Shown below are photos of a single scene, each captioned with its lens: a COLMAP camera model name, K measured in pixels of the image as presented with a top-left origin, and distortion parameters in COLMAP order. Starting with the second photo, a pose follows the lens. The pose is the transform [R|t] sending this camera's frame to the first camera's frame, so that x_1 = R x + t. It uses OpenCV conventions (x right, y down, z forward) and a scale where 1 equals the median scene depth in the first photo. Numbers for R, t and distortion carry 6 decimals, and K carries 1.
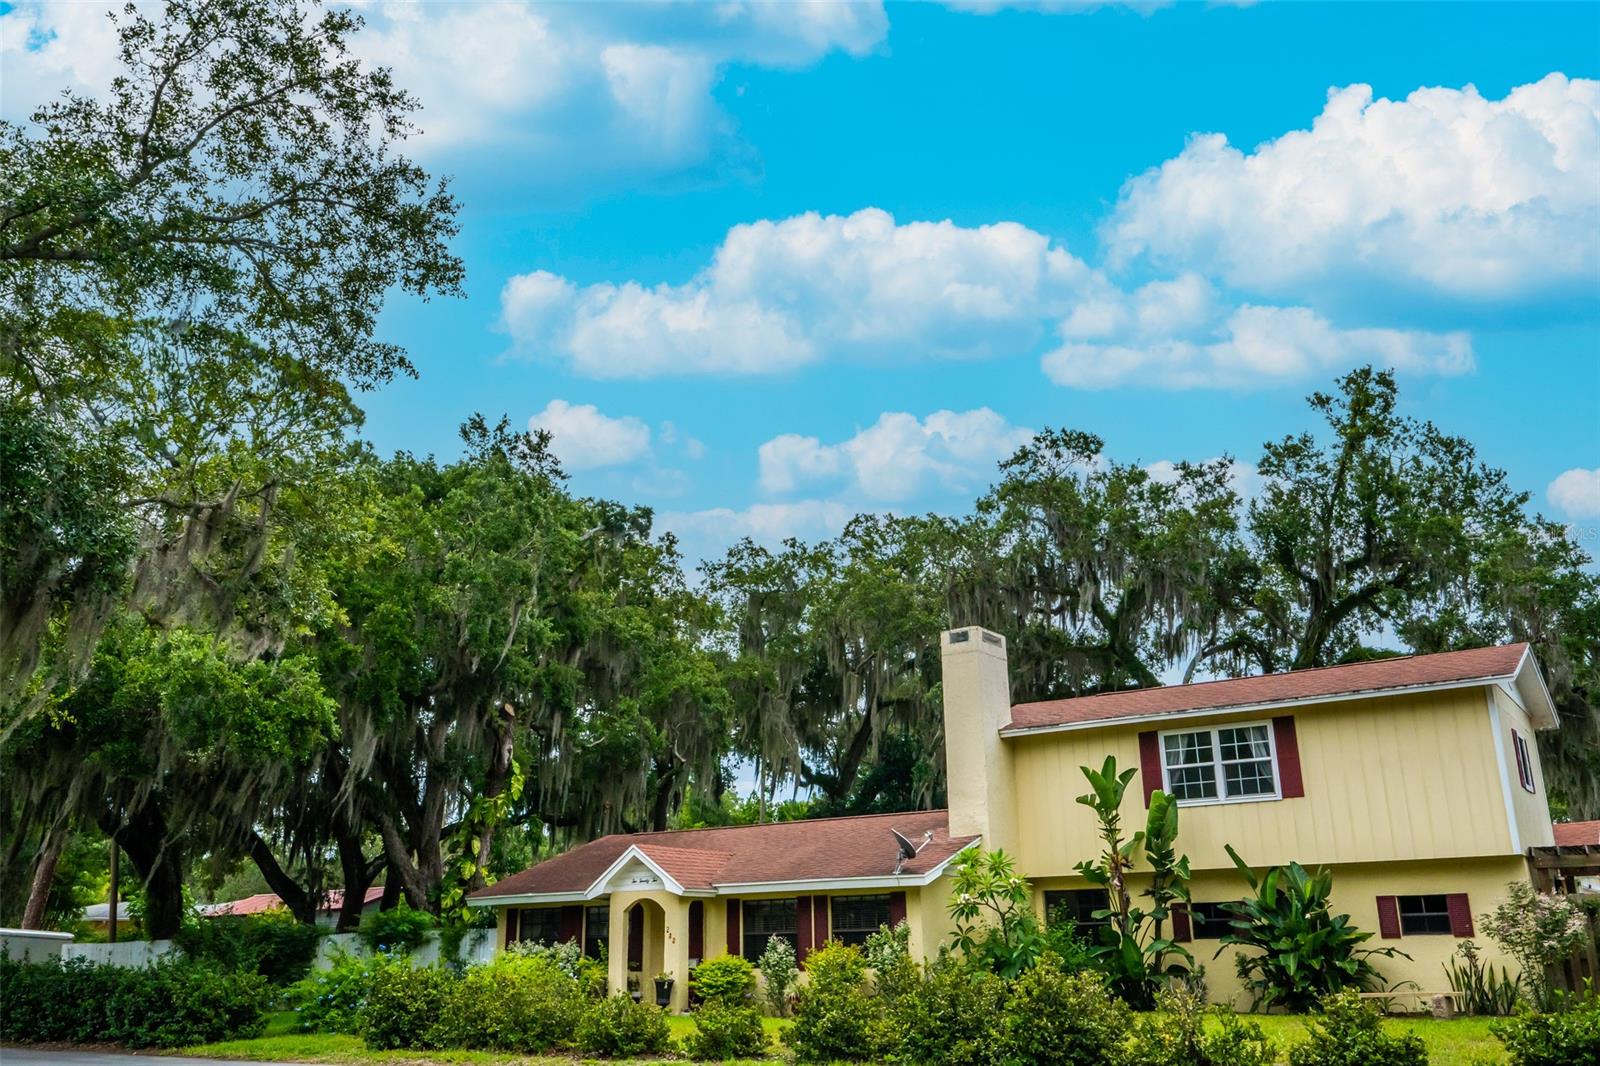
lens RADIAL K [[1324.5, 0, 793.3], [0, 1324.5, 532.9], [0, 0, 1]] dist [-0.003548, 0.003489]
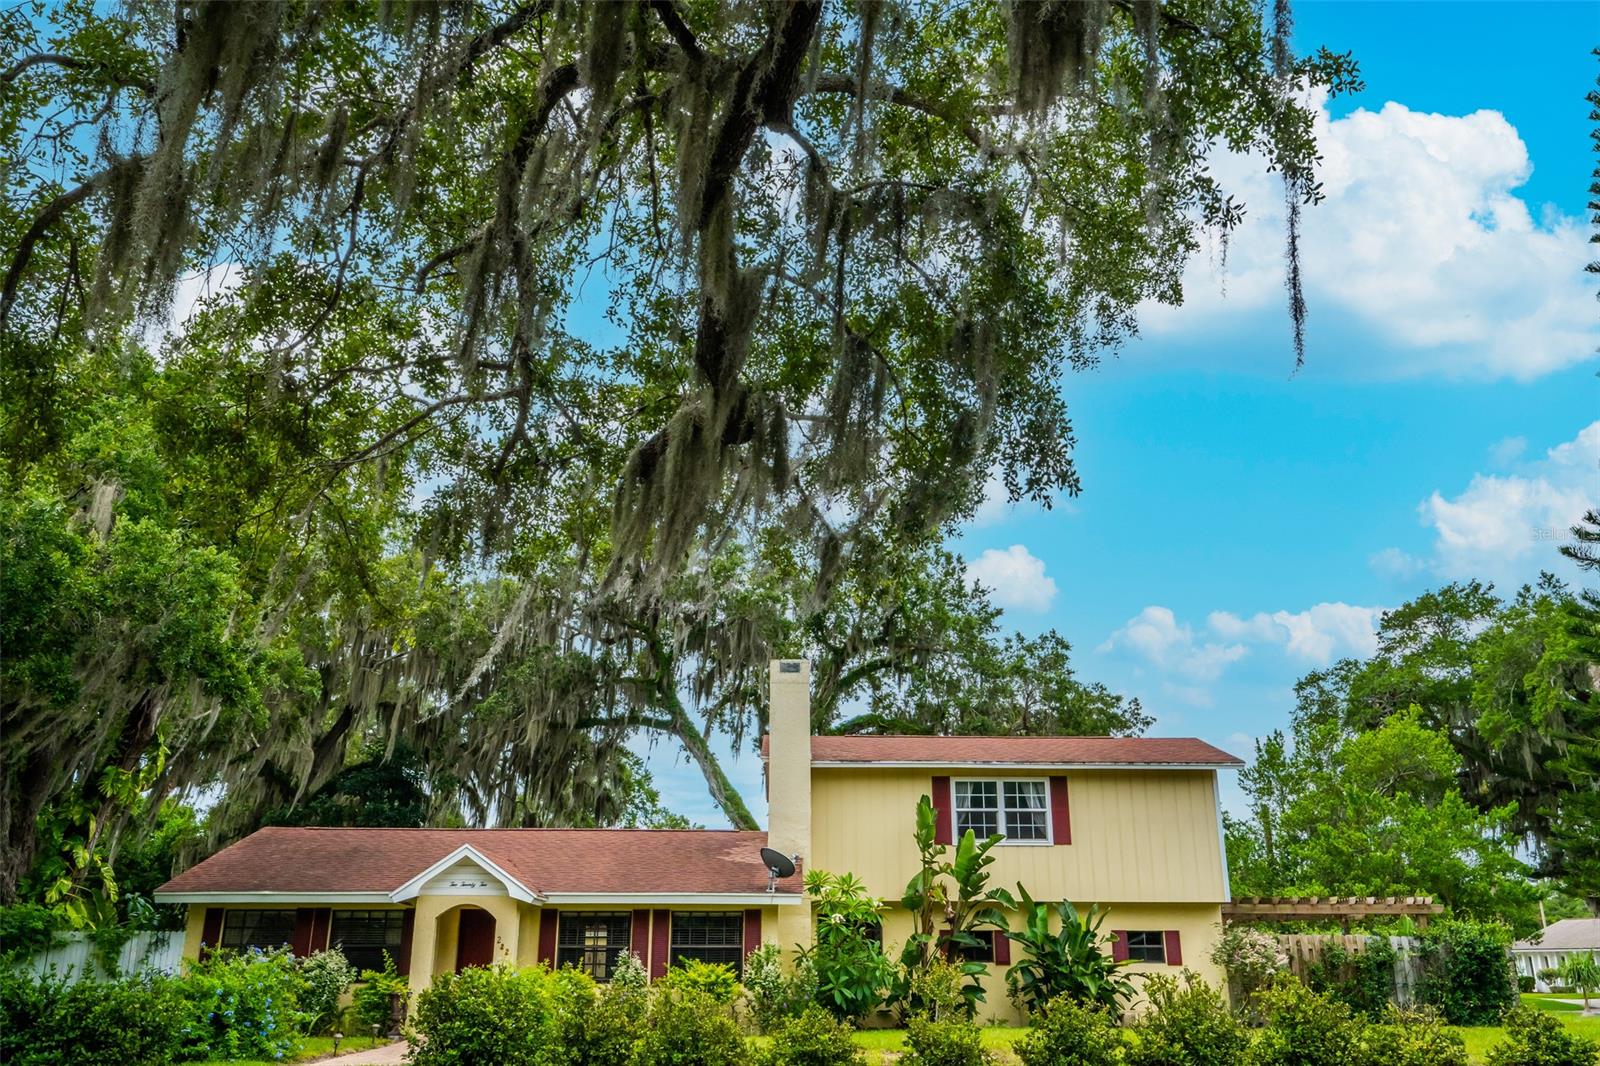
lens RADIAL K [[1240.0, 0, 799.8], [0, 1240.0, 529.0], [0, 0, 1]] dist [0.000735, 0.001380]
pose [[0.820546, 0.205993, 0.533171, -0.458821], [-0.186776, 0.978226, -0.090495, 0.064184], [-0.540203, -0.025328, 0.841154, 0.185037]]
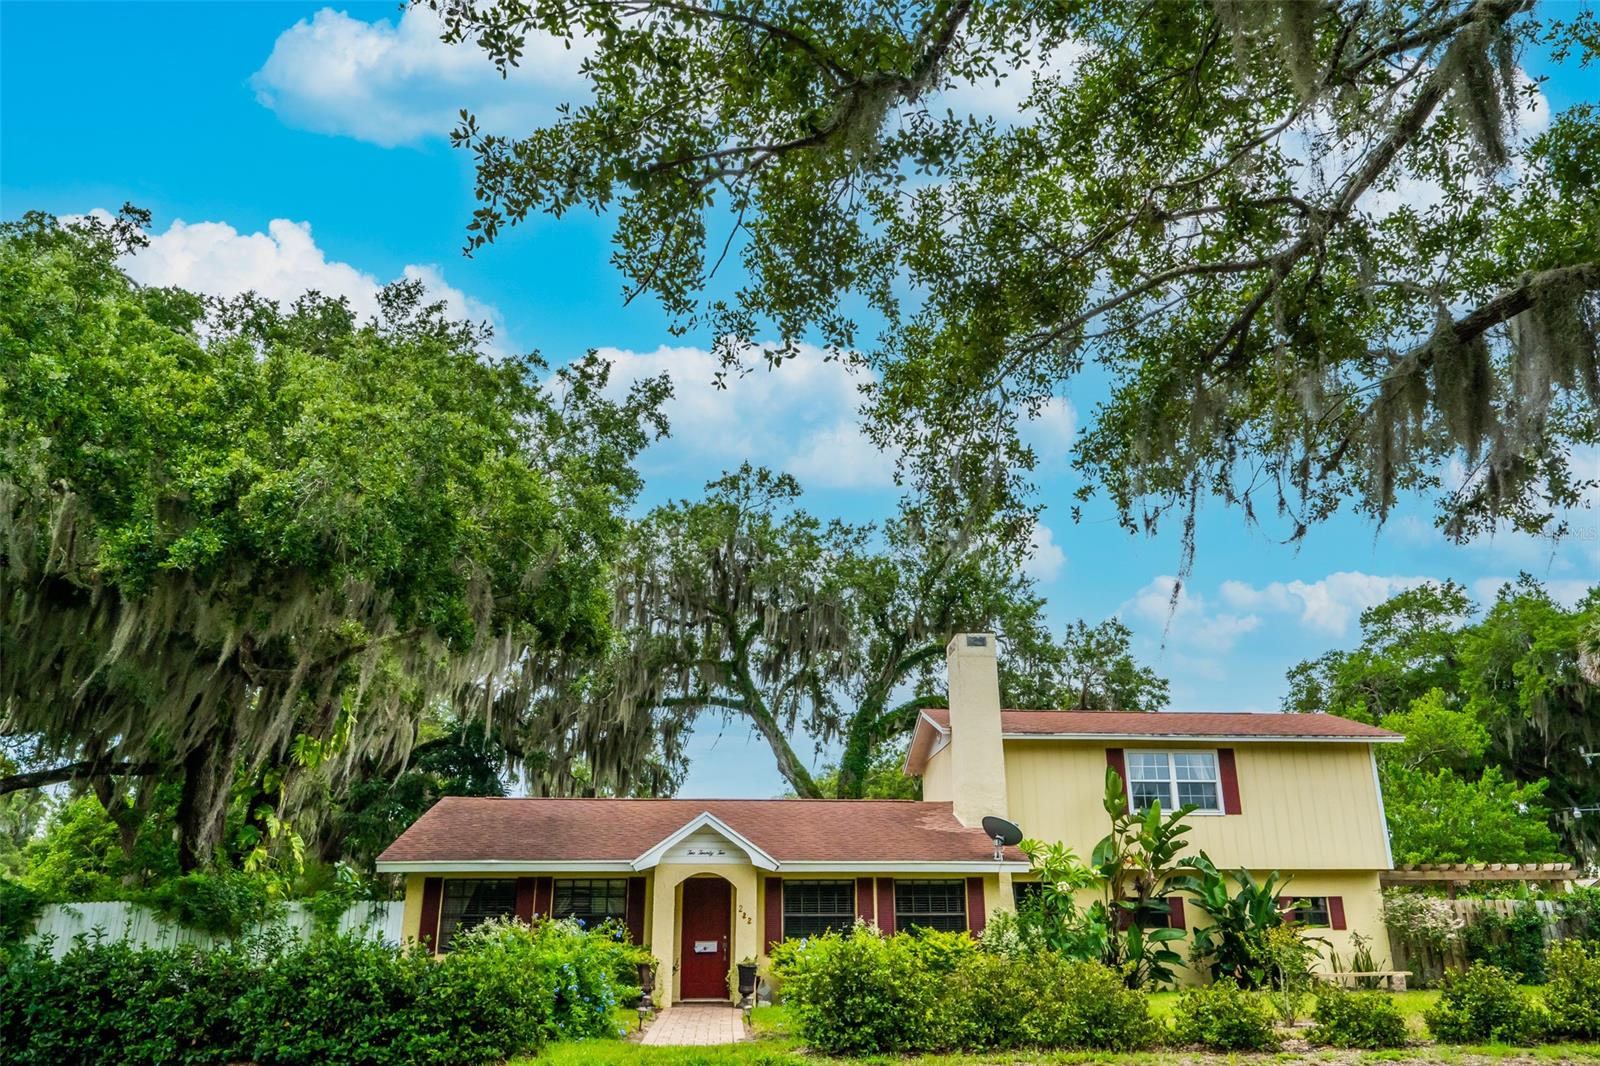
lens RADIAL K [[1113.6, 0, 800.6], [0, 1113.6, 539.7], [0, 0, 1]] dist [-0.002670, 0.000285]
pose [[0.787047, 0.216332, 0.577717, -0.581199], [-0.195084, 0.975717, -0.099597, 0.127343], [-0.585234, -0.034316, 0.810138, 0.386770]]
